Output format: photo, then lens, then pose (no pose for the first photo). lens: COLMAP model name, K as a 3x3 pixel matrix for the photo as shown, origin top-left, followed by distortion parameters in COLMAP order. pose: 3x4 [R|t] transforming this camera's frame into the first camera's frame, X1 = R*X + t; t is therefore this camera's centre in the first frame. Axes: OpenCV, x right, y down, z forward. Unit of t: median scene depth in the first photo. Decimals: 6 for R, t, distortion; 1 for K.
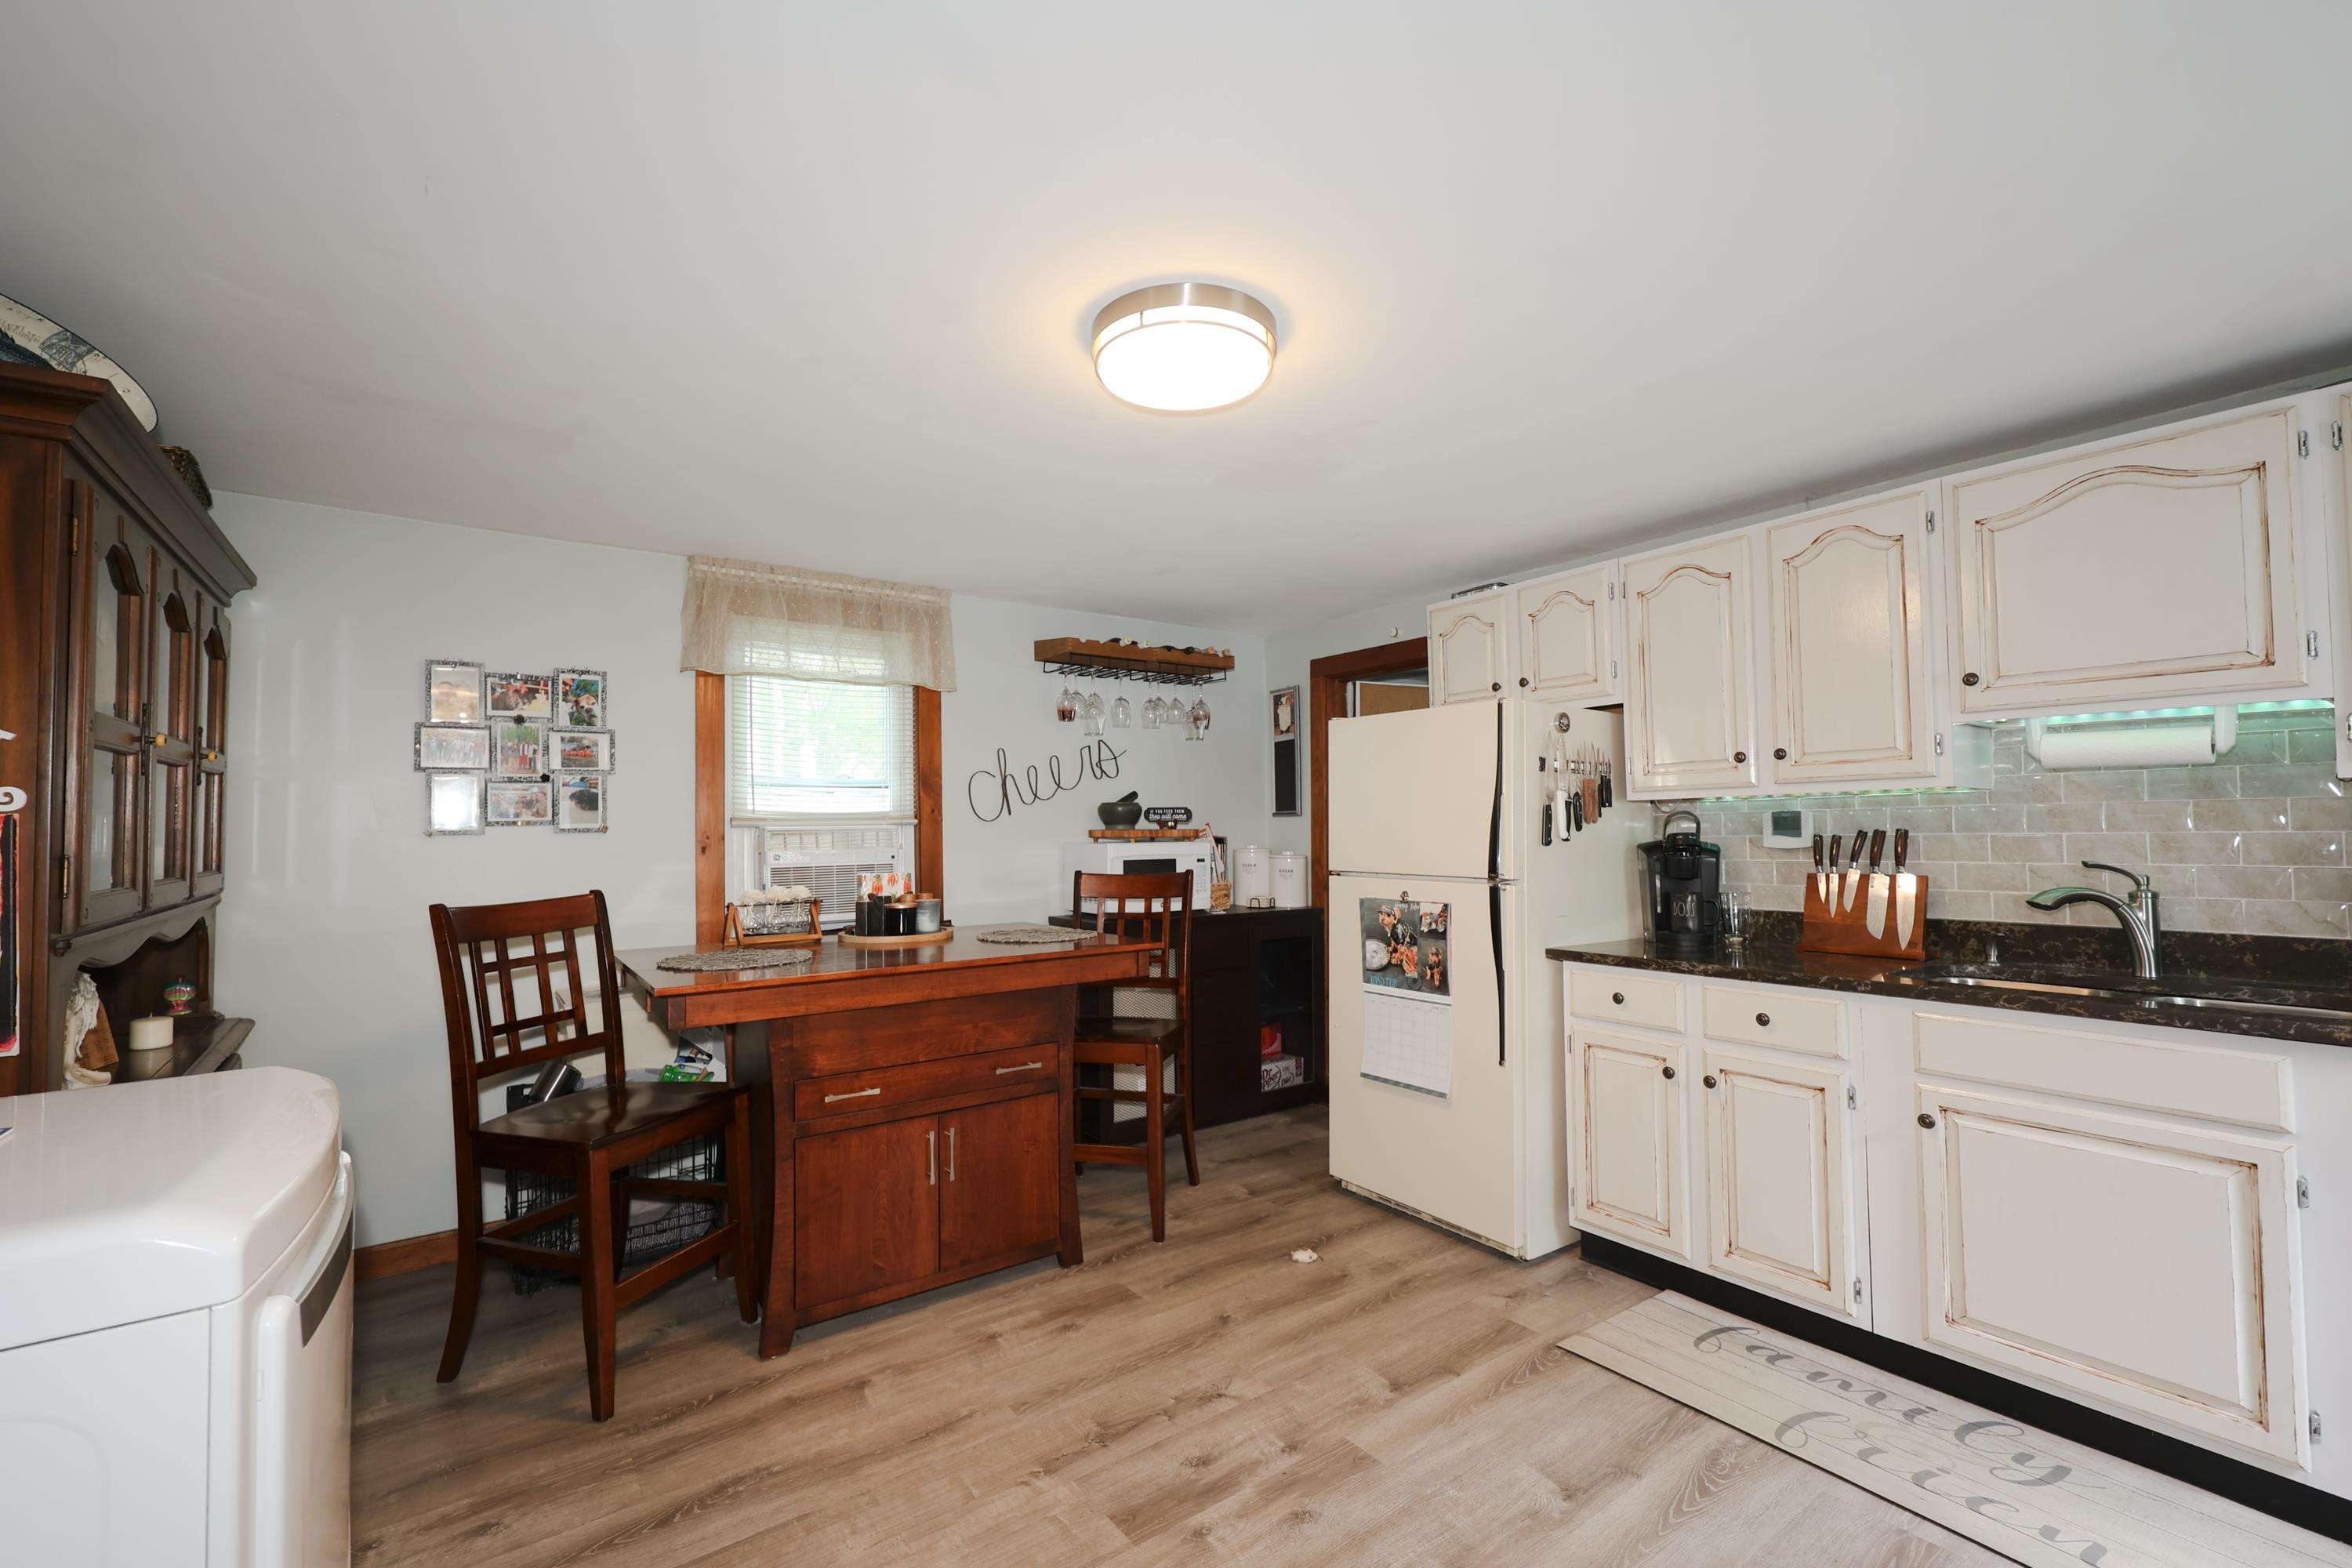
lens RADIAL K [[1009.7, 0, 1164.3], [0, 1009.7, 789.8], [0, 0, 1]] dist [0.019004, 0.000341]
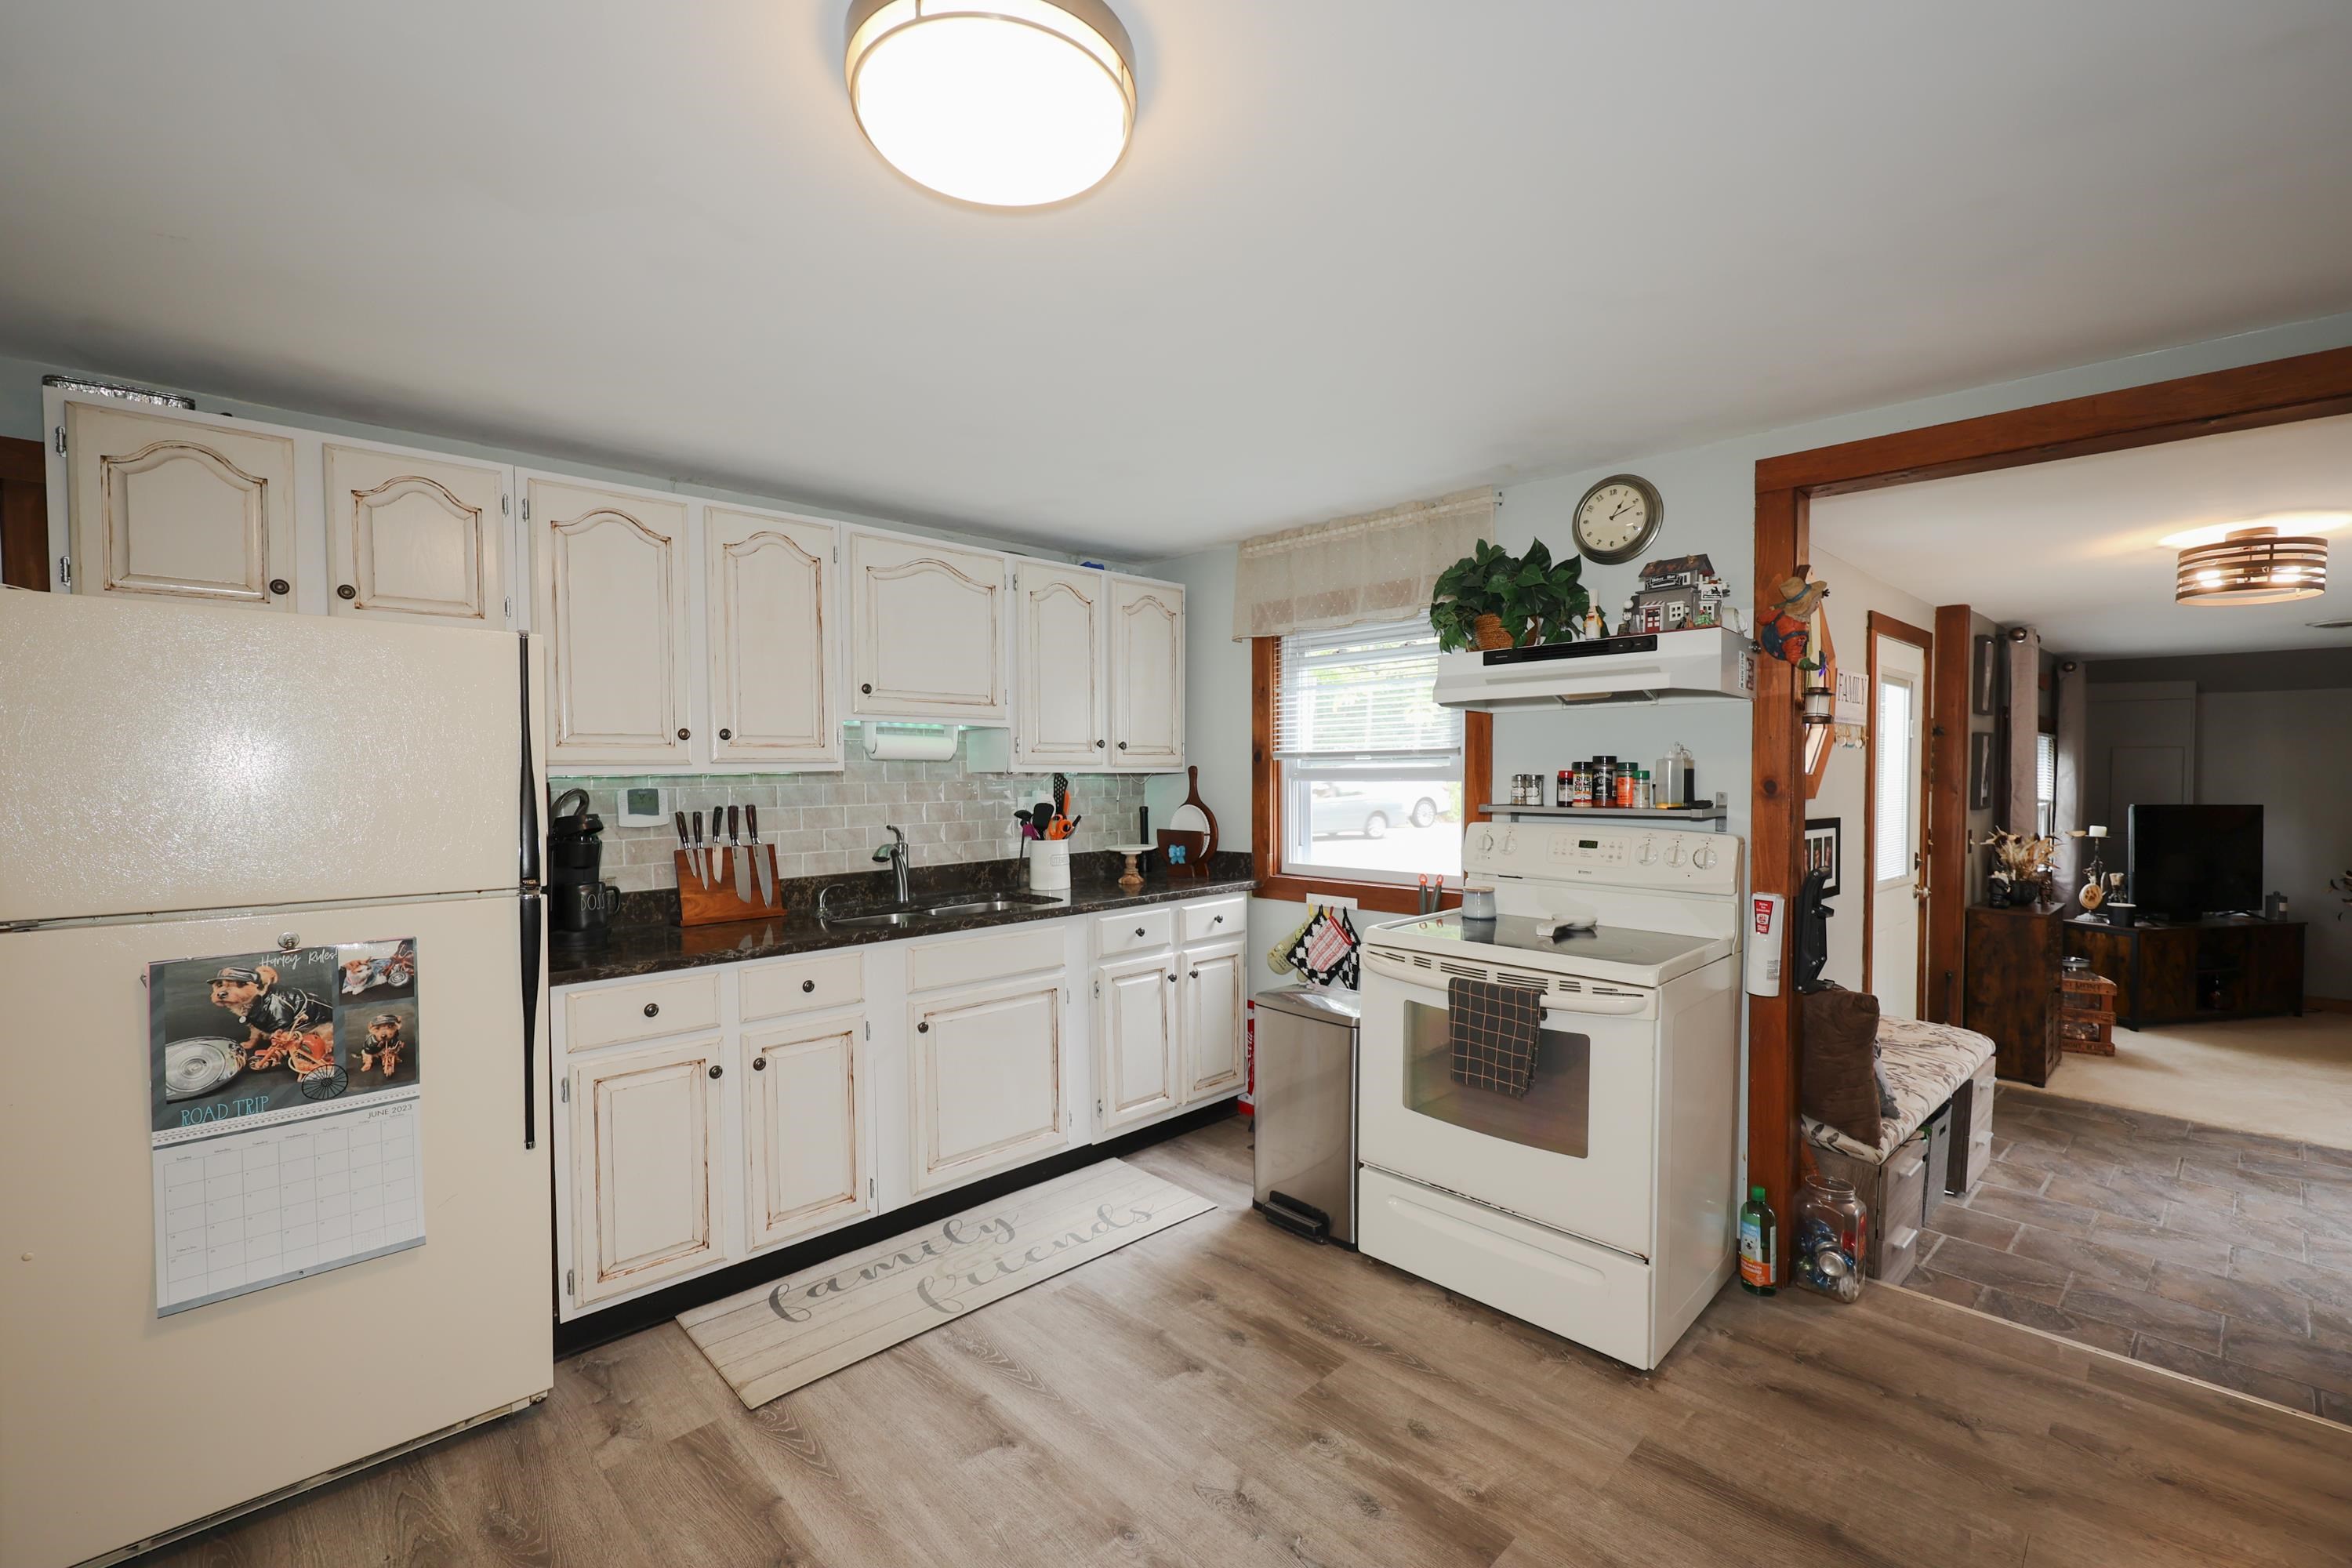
lens RADIAL K [[1009.7, 0, 1164.3], [0, 1009.7, 789.8], [0, 0, 1]] dist [0.019004, 0.000341]
pose [[-0.143690, -0.006222, 0.989603, -0.452781], [-0.030024, 0.999547, 0.001925, 0.005339], [-0.989167, -0.029435, -0.143812, 0.688319]]
